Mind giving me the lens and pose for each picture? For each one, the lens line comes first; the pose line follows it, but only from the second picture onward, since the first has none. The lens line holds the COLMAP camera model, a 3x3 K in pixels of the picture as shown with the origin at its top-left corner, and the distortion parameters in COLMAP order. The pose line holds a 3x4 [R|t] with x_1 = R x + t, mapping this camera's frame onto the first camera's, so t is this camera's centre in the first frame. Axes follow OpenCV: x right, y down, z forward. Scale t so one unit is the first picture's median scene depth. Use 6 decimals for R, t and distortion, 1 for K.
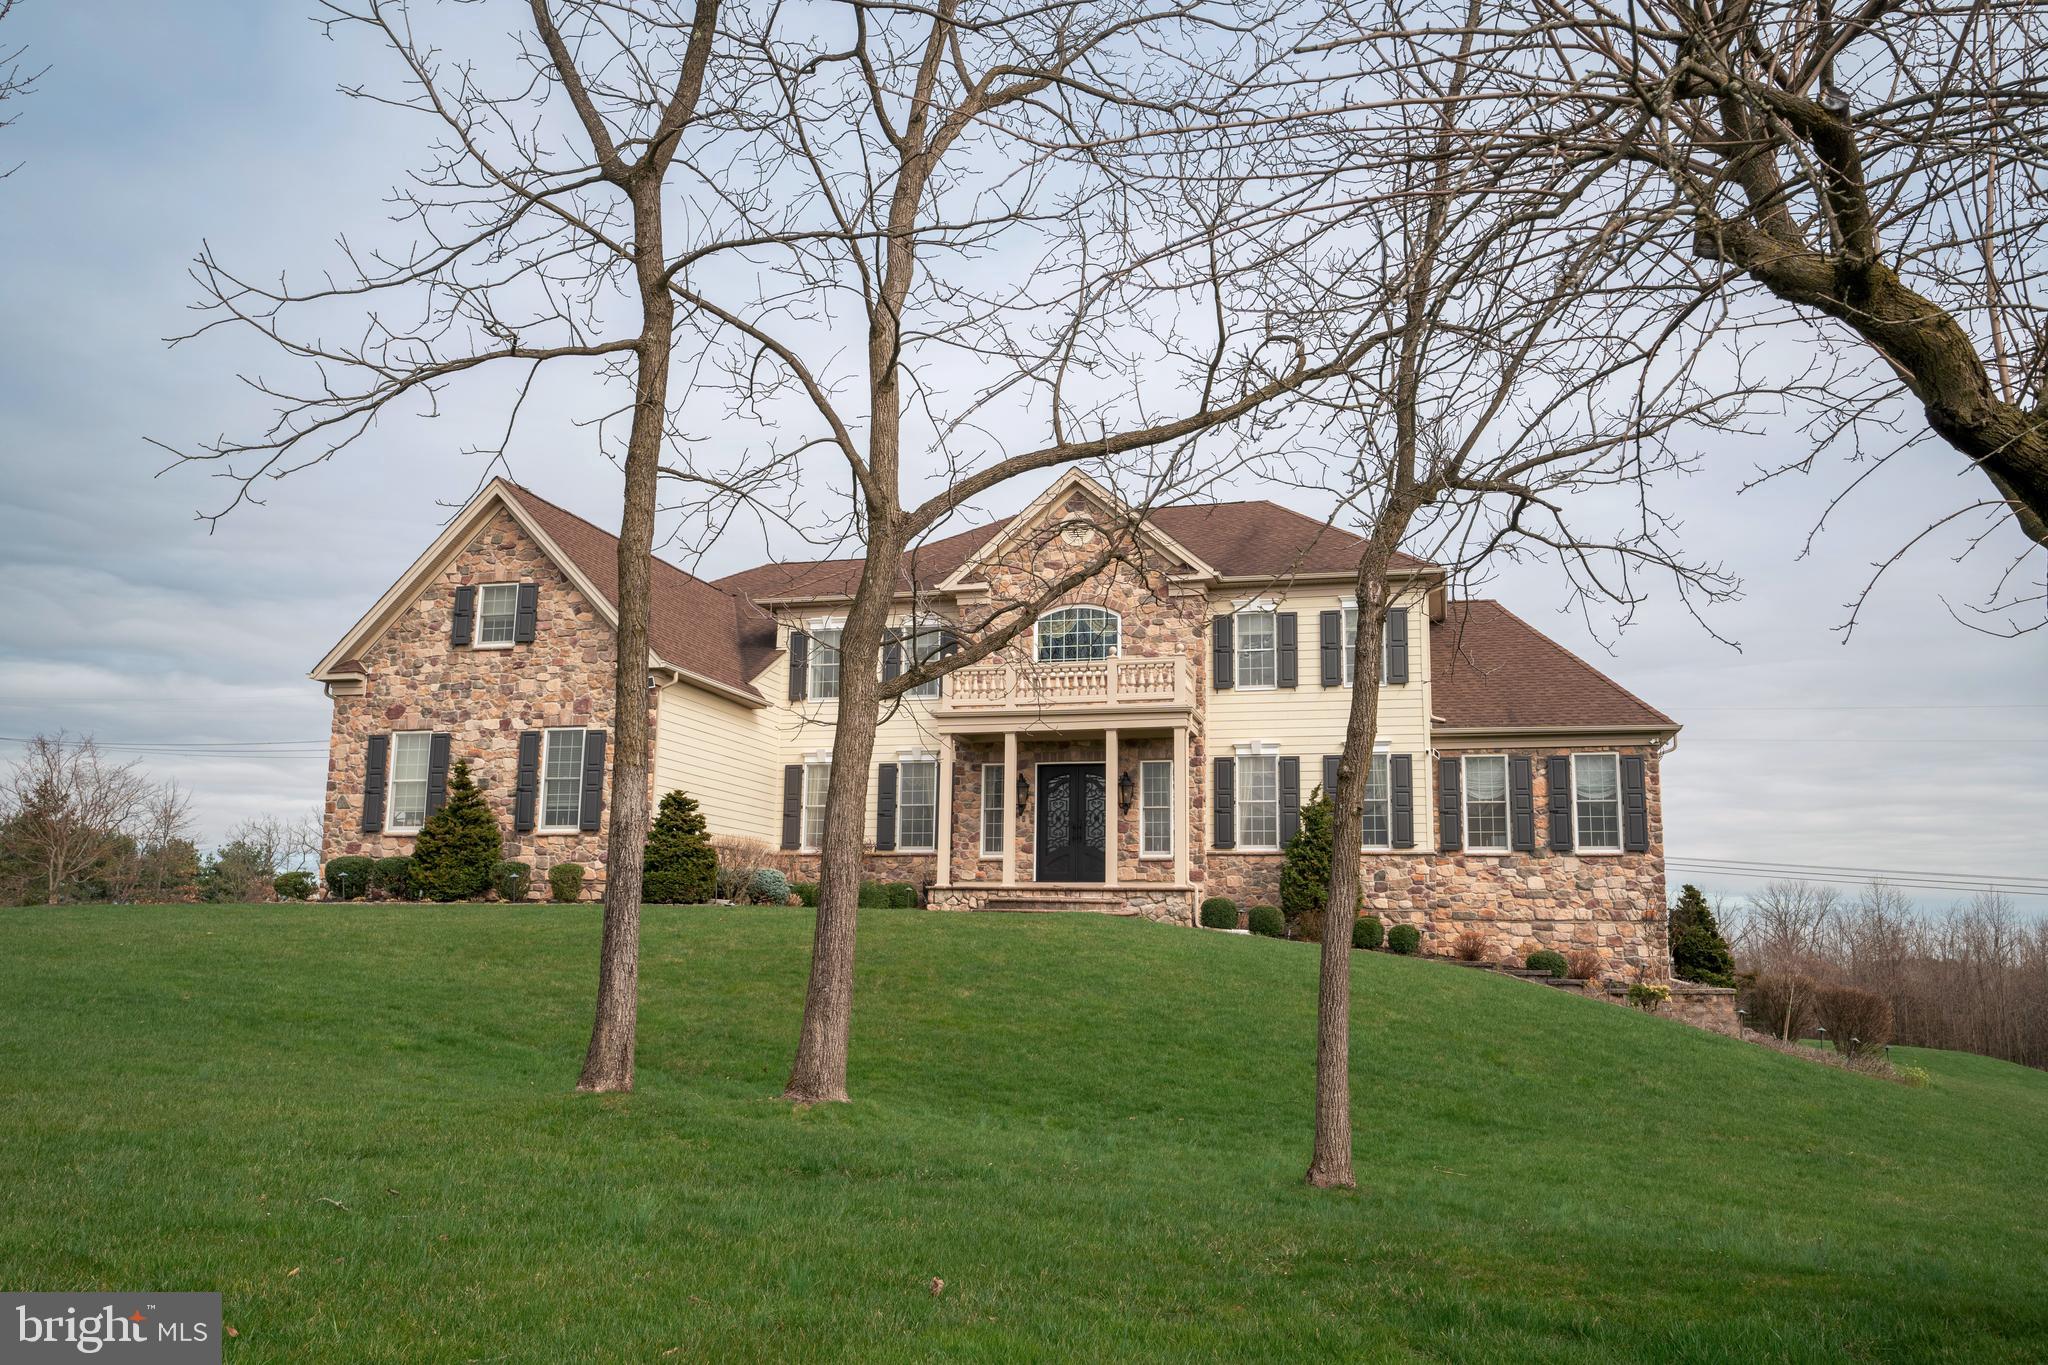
lens RADIAL K [[1611.3, 0, 1024.0], [0, 1611.3, 682.5], [0, 0, 1]] dist [0.002121, 0.001045]
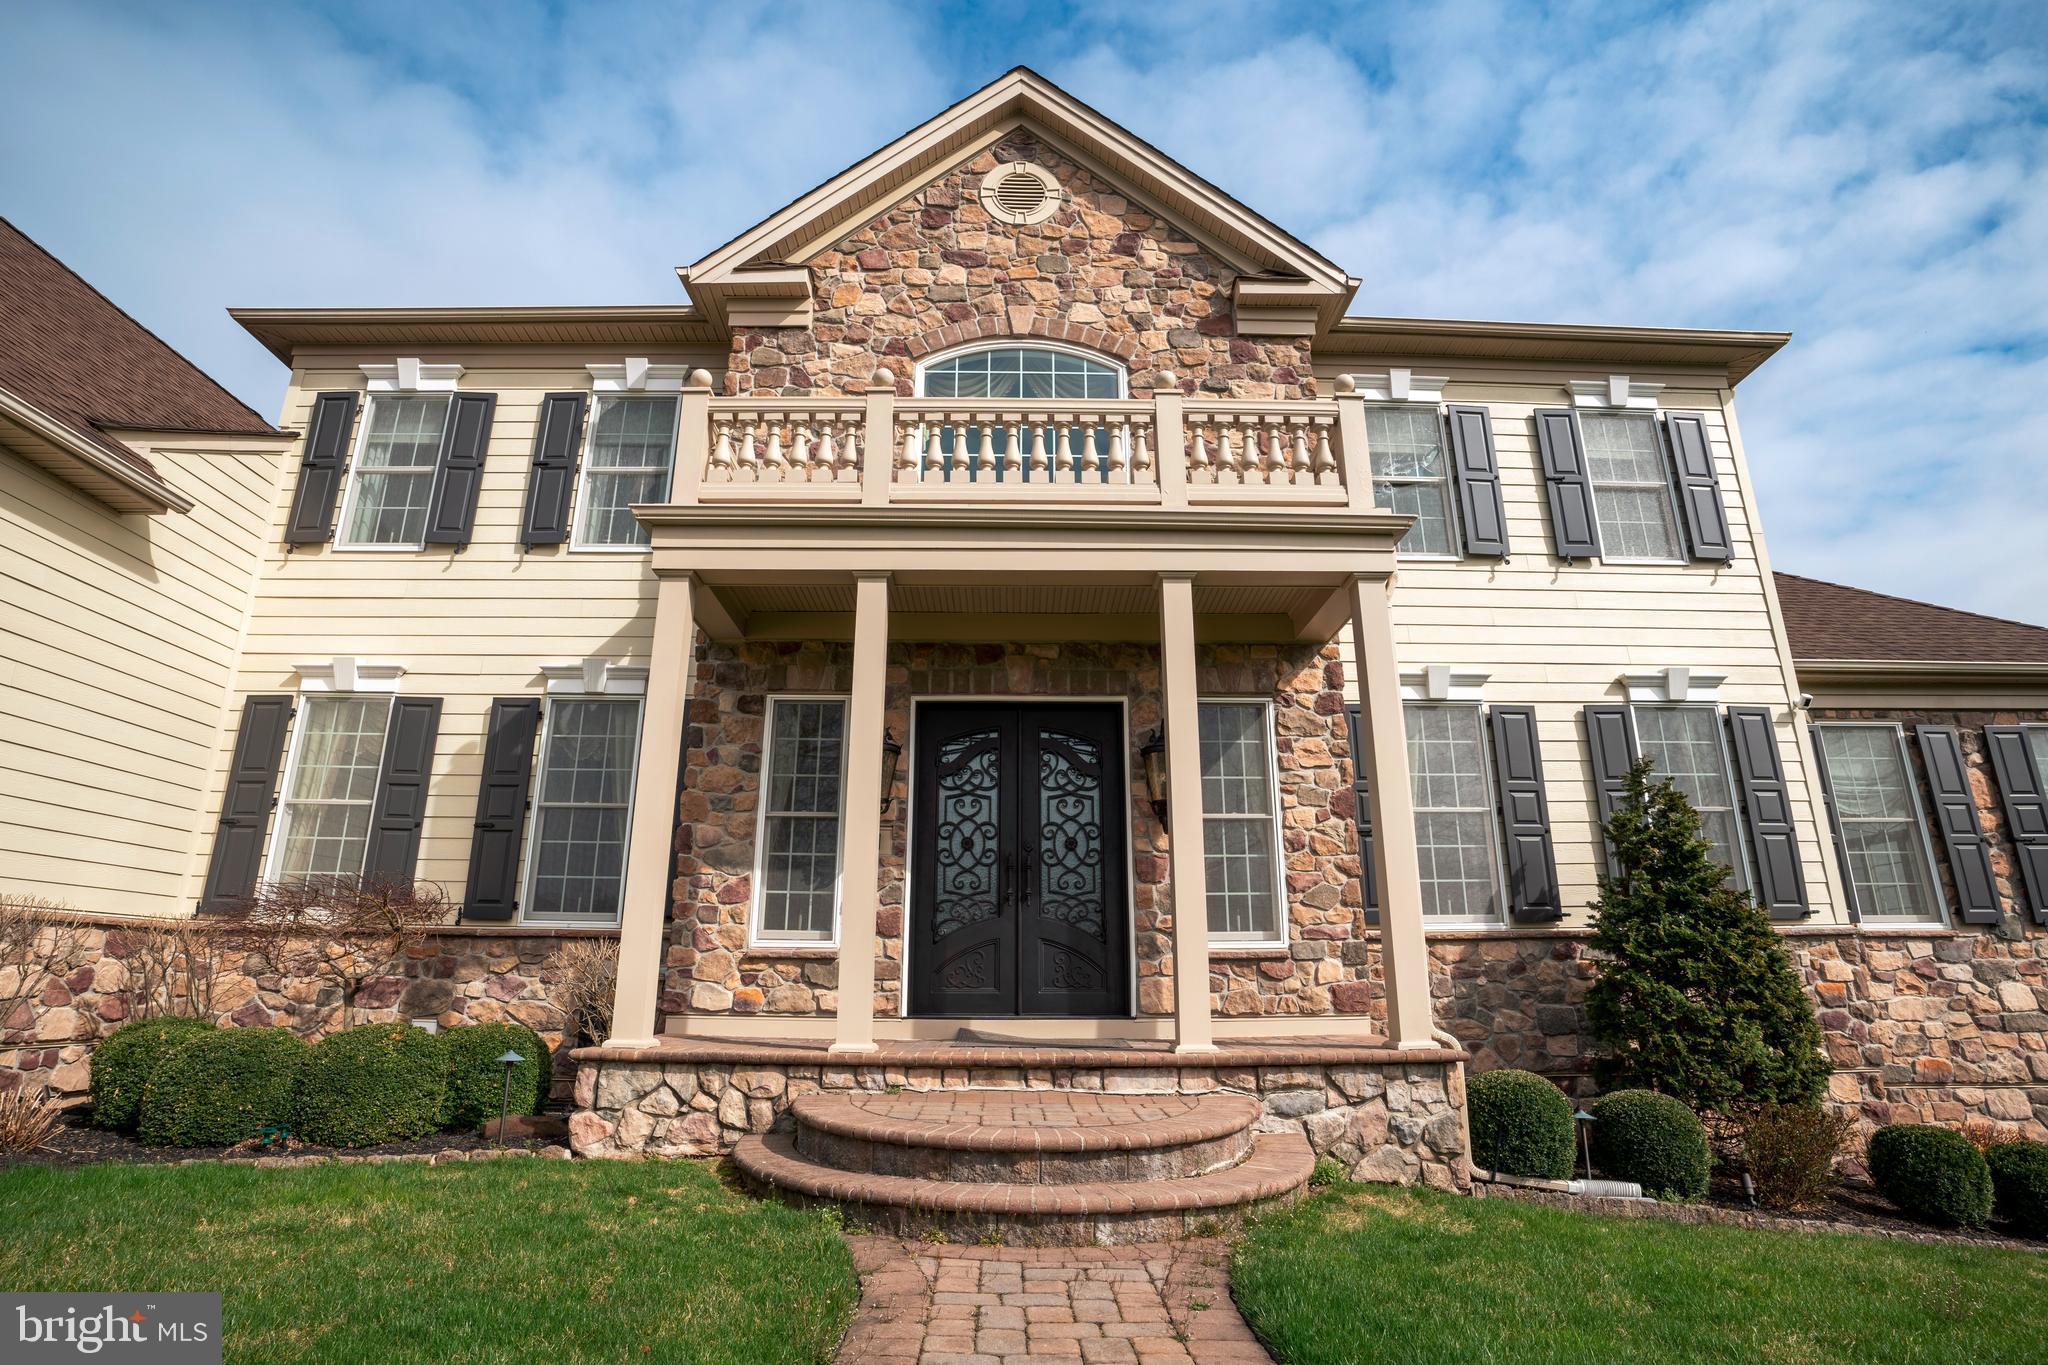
lens RADIAL K [[1036.6, 0, 1024.0], [0, 1036.6, 682.5], [0, 0, 1]] dist [-0.084417, 0.039242]
pose [[0.959580, 0.068200, 0.273048, -0.036861], [-0.034939, 0.991557, -0.124875, 0.081062], [-0.279259, 0.110287, 0.953861, 0.802716]]
